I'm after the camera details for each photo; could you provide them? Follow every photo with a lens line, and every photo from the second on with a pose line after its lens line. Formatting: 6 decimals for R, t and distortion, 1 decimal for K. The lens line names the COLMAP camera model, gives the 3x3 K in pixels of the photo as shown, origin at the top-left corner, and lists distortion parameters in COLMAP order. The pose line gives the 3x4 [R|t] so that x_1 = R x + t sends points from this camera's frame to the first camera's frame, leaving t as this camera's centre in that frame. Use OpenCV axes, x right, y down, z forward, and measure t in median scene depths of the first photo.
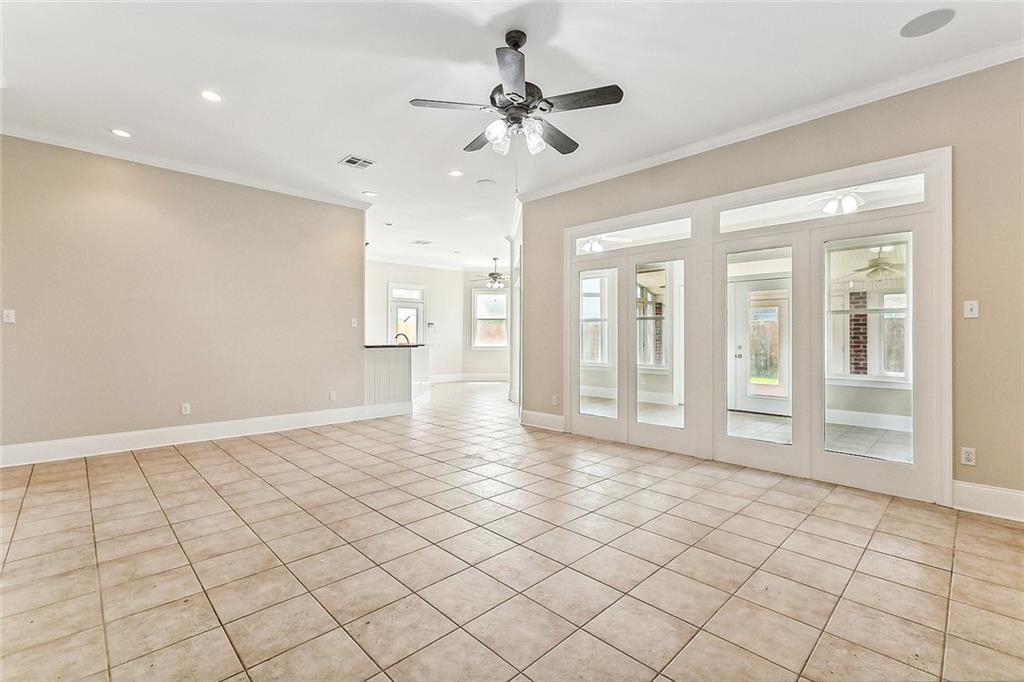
lens RADIAL K [[453.8, 0, 514.4], [0, 453.8, 337.0], [0, 0, 1]] dist [-0.005561, -0.000659]
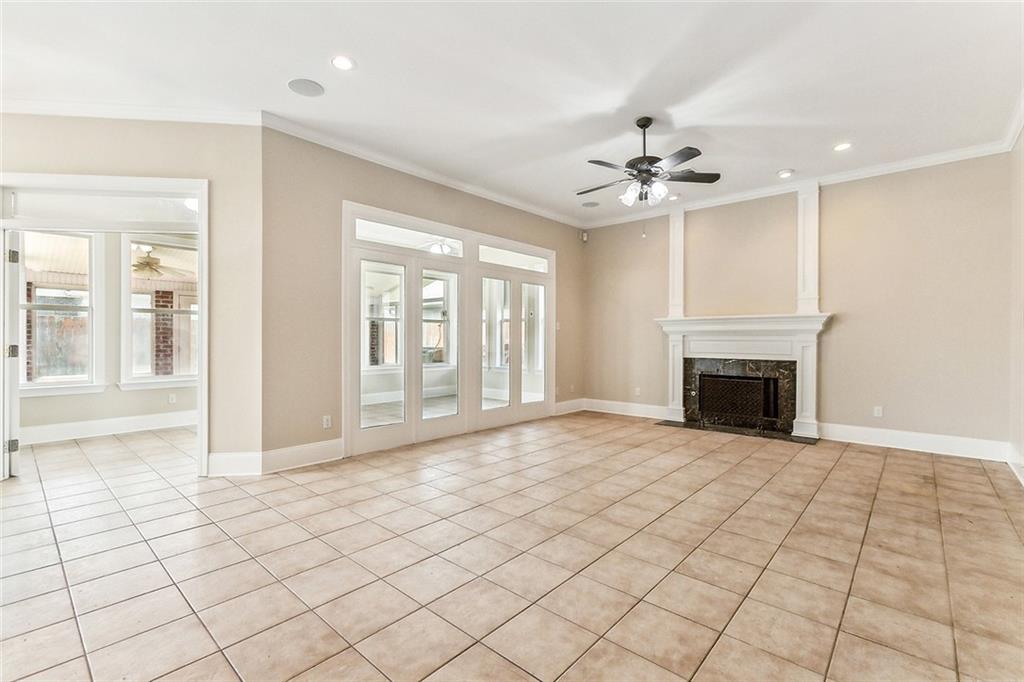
lens RADIAL K [[453.8, 0, 513.8], [0, 453.8, 340.8], [0, 0, 1]] dist [-0.005561, -0.000659]
pose [[-0.065183, -0.006941, 0.997849, -1.333949], [-0.002152, 0.999974, 0.006815, -0.001029], [-0.997871, -0.001703, -0.065196, 1.463790]]
